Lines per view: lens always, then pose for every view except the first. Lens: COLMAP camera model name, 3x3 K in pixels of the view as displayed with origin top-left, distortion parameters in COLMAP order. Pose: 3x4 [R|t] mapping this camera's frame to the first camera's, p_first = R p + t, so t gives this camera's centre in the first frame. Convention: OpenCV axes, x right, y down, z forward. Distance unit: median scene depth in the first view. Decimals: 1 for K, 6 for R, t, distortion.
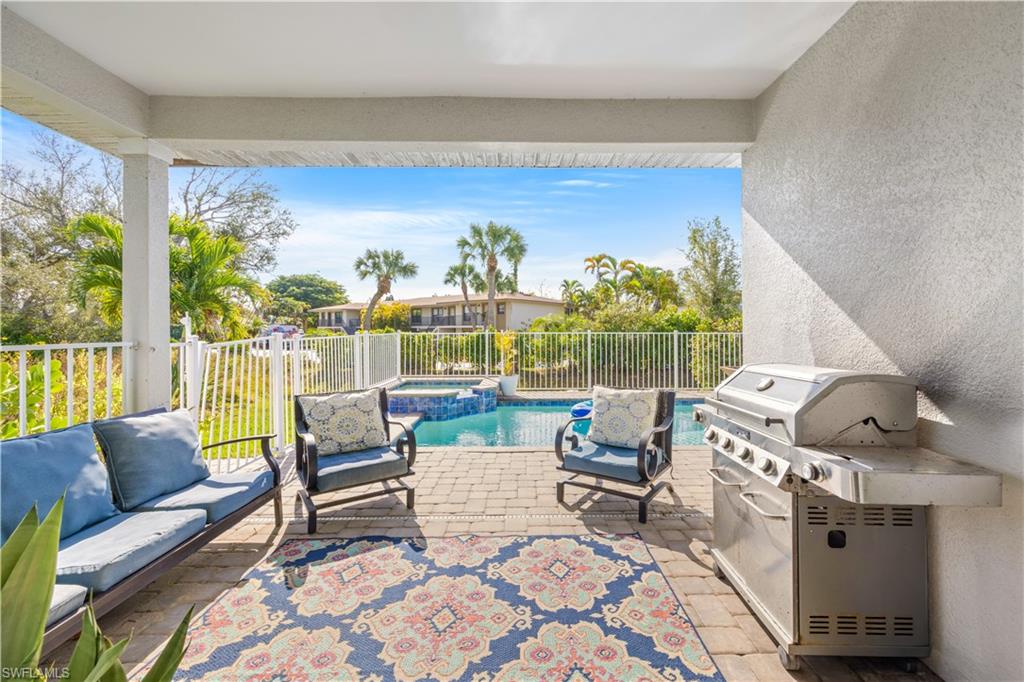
lens RADIAL K [[424.8, 0, 534.8], [0, 424.8, 322.5], [0, 0, 1]] dist [0.004205, -0.000422]
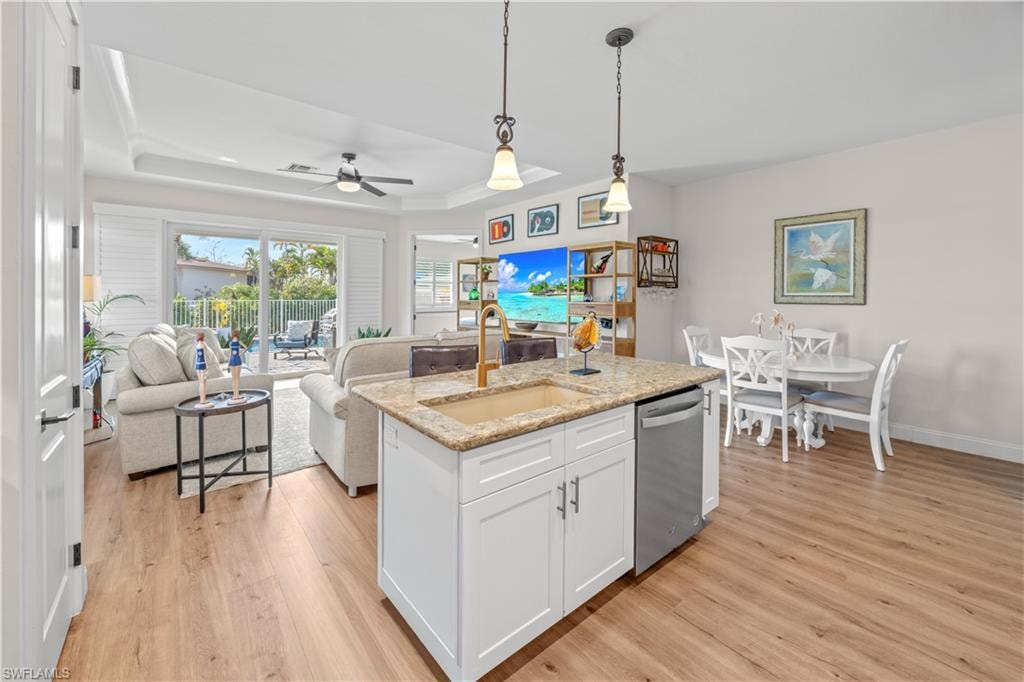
lens RADIAL K [[404.3, 0, 515.0], [0, 404.3, 300.0], [0, 0, 1]] dist [-0.001452, -0.000428]
pose [[0.784934, -0.003191, 0.619572, -0.074831], [-0.012437, 0.999704, 0.020906, -0.011649], [-0.619455, -0.024115, 0.784662, -0.442585]]
